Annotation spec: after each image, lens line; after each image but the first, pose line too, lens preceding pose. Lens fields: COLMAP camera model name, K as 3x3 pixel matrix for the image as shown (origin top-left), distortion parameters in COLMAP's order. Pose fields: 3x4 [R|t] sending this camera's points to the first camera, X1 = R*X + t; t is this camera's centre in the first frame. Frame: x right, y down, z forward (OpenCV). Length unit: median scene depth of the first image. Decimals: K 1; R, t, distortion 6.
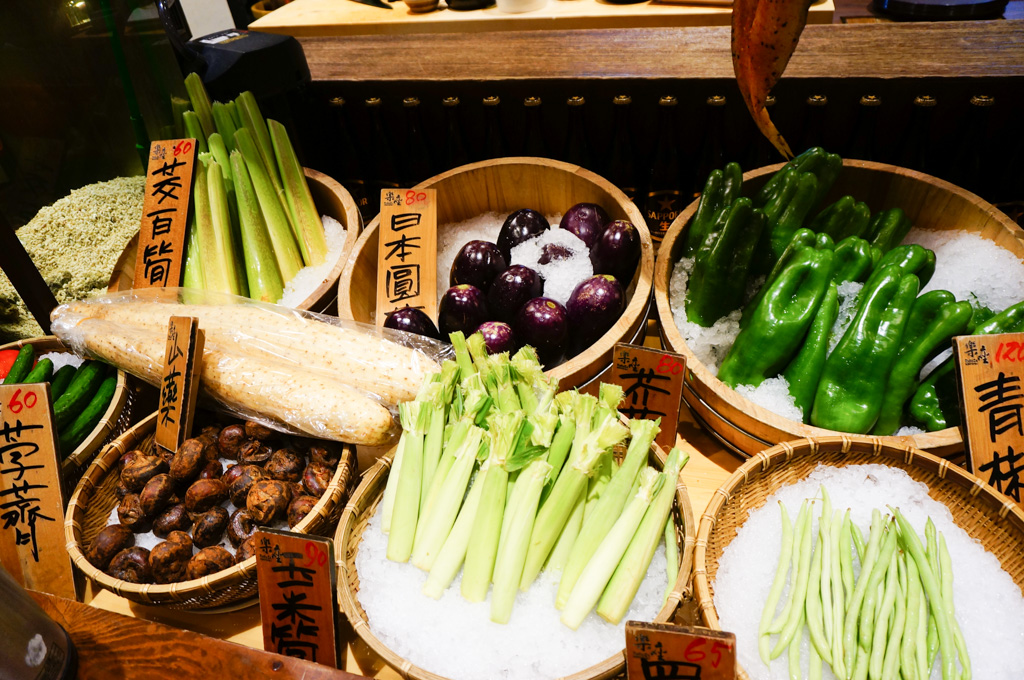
lens RADIAL K [[708.7, 0, 507.5], [0, 708.7, 345.1], [0, 0, 1]] dist [-0.012669, 0.014895]
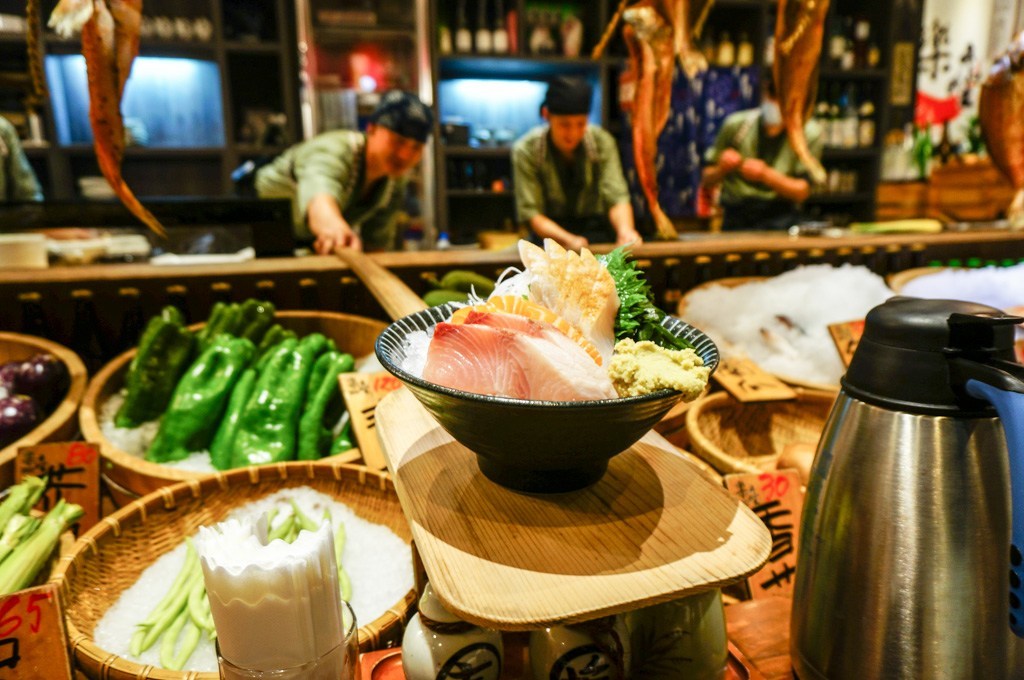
lens RADIAL K [[708.7, 0, 511.7], [0, 708.7, 330.1], [0, 0, 1]] dist [-0.012669, 0.014895]
pose [[0.857517, -0.038414, 0.513019, 0.251308], [0.283466, 0.867454, -0.408864, 0.452730], [-0.429315, 0.496032, 0.754746, -0.060852]]
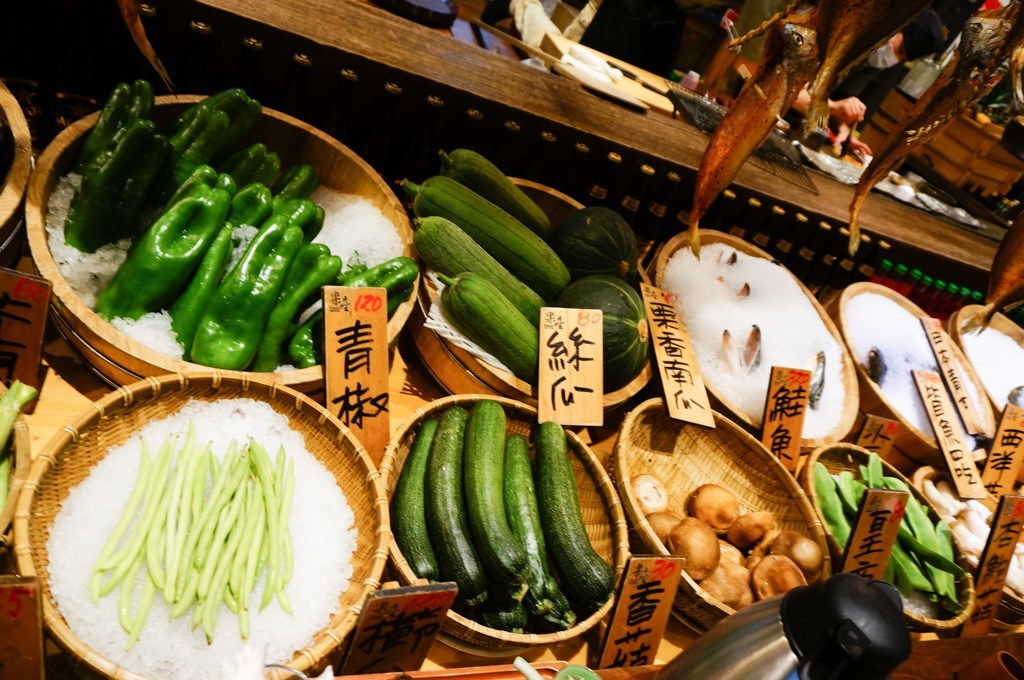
lens RADIAL K [[708.7, 0, 512.4], [0, 708.7, 343.8], [0, 0, 1]] dist [-0.012669, 0.014895]
pose [[0.761448, 0.039310, 0.647033, 0.123262], [-0.087301, 0.995285, 0.042272, 0.005399], [-0.642320, -0.088675, 0.761290, -0.058188]]
